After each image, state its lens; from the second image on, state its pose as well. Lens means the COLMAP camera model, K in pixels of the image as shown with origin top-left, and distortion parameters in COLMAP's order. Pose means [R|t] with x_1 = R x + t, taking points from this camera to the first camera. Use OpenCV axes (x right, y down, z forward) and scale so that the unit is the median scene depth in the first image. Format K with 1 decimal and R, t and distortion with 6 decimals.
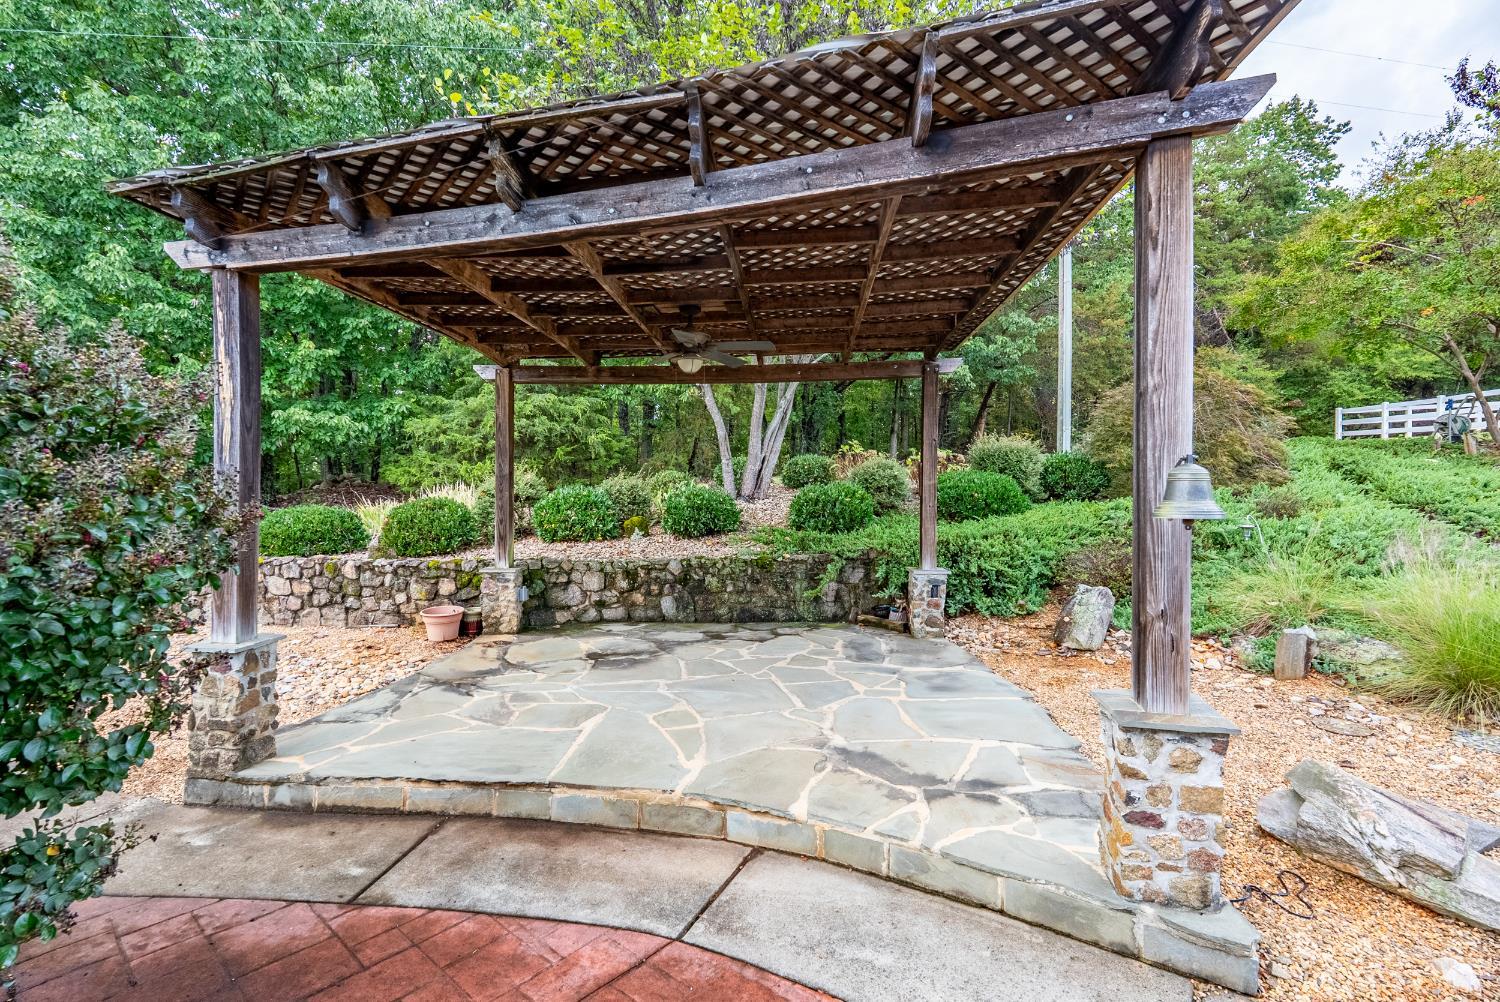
lens RADIAL K [[662.7, 0, 752.9], [0, 662.7, 499.7], [0, 0, 1]] dist [0.001284, 0.000554]
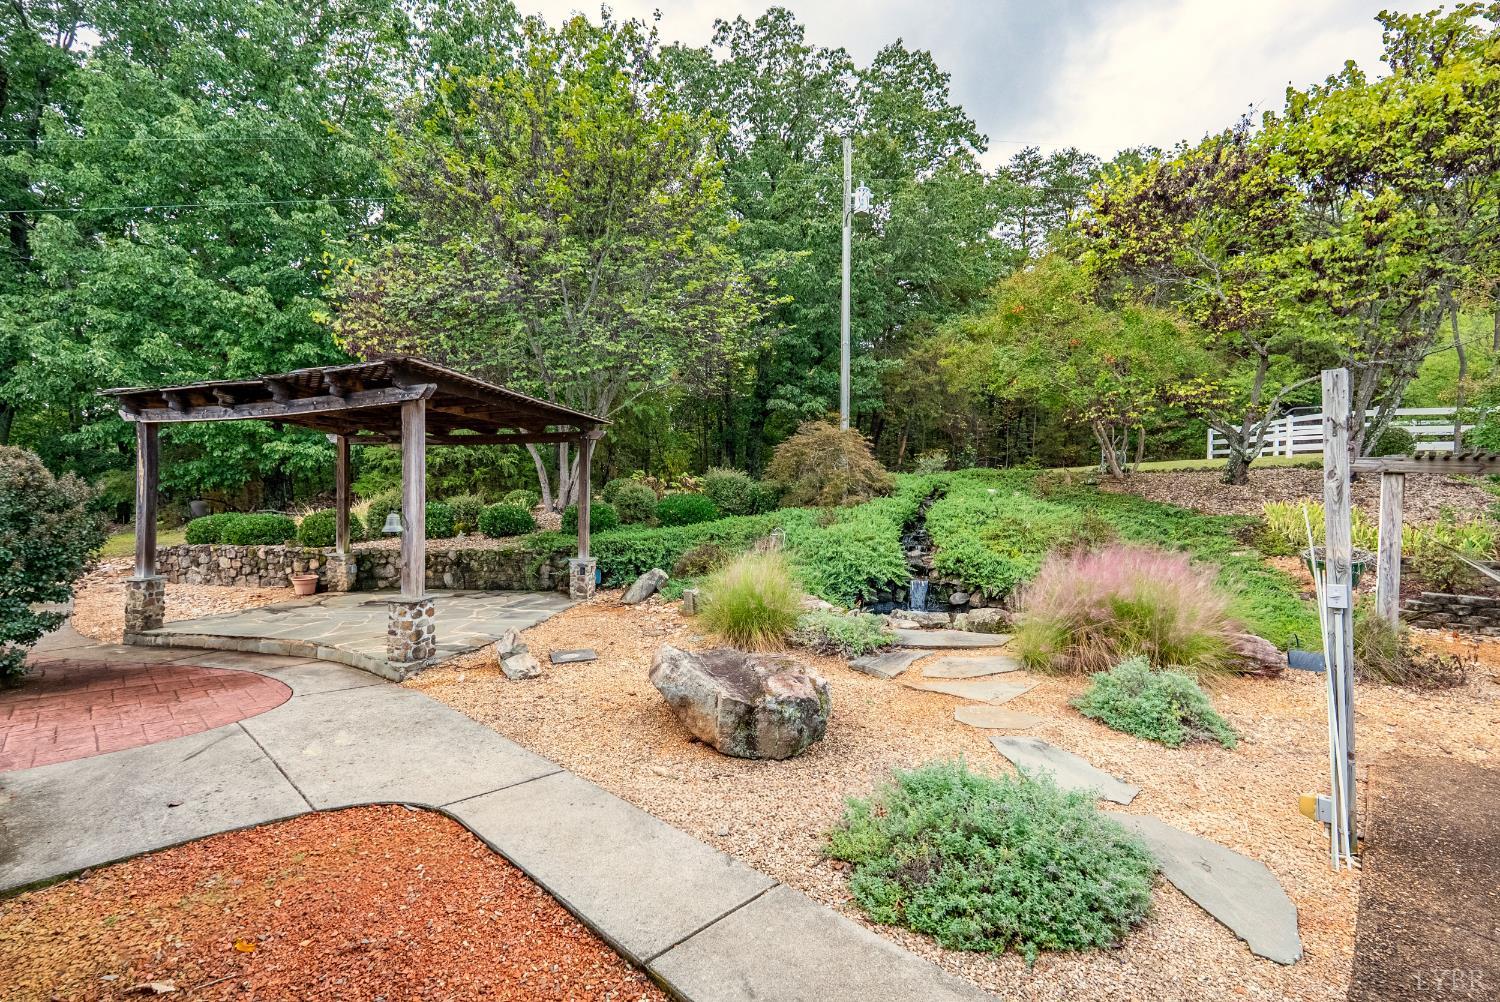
lens RADIAL K [[662.7, 0, 749.7], [0, 662.7, 498.6], [0, 0, 1]] dist [0.001284, 0.000554]
pose [[0.996450, 0.009264, -0.083678, 0.754874], [-0.009694, 0.999942, -0.004731, -0.036948], [0.083630, 0.005526, 0.996482, -0.568973]]
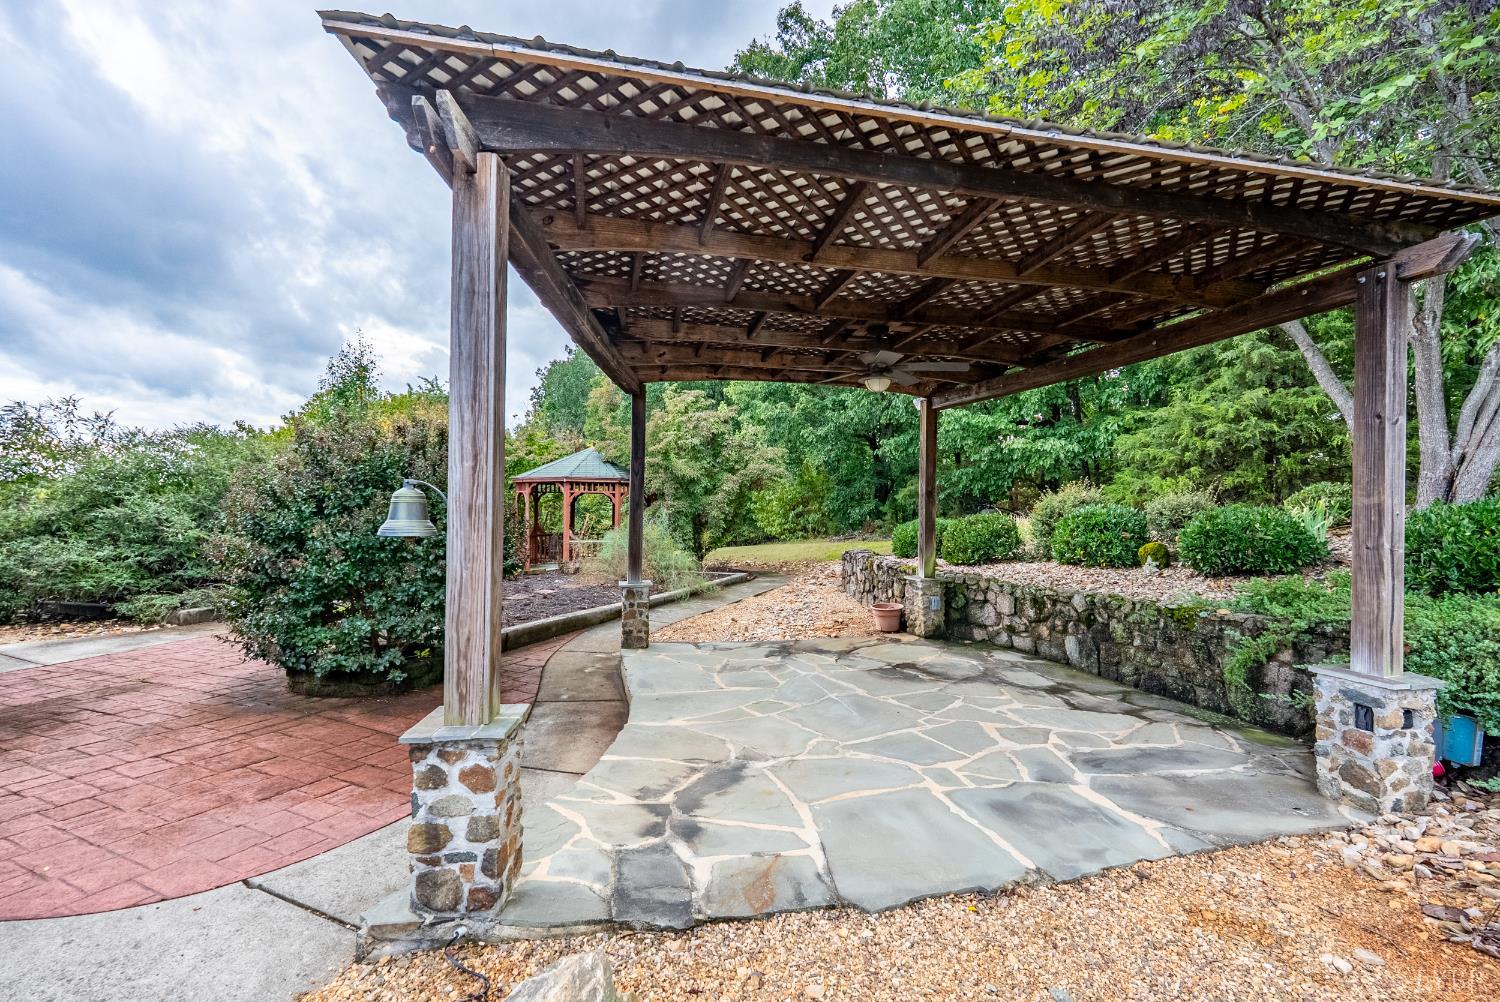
lens RADIAL K [[662.7, 0, 742.6], [0, 662.7, 500.9], [0, 0, 1]] dist [0.001284, 0.000554]
pose [[0.280972, 0.000028, -0.959716, 0.568024], [-0.022253, 0.999731, -0.006485, -0.010955], [0.959458, 0.023178, 0.280897, 0.364729]]
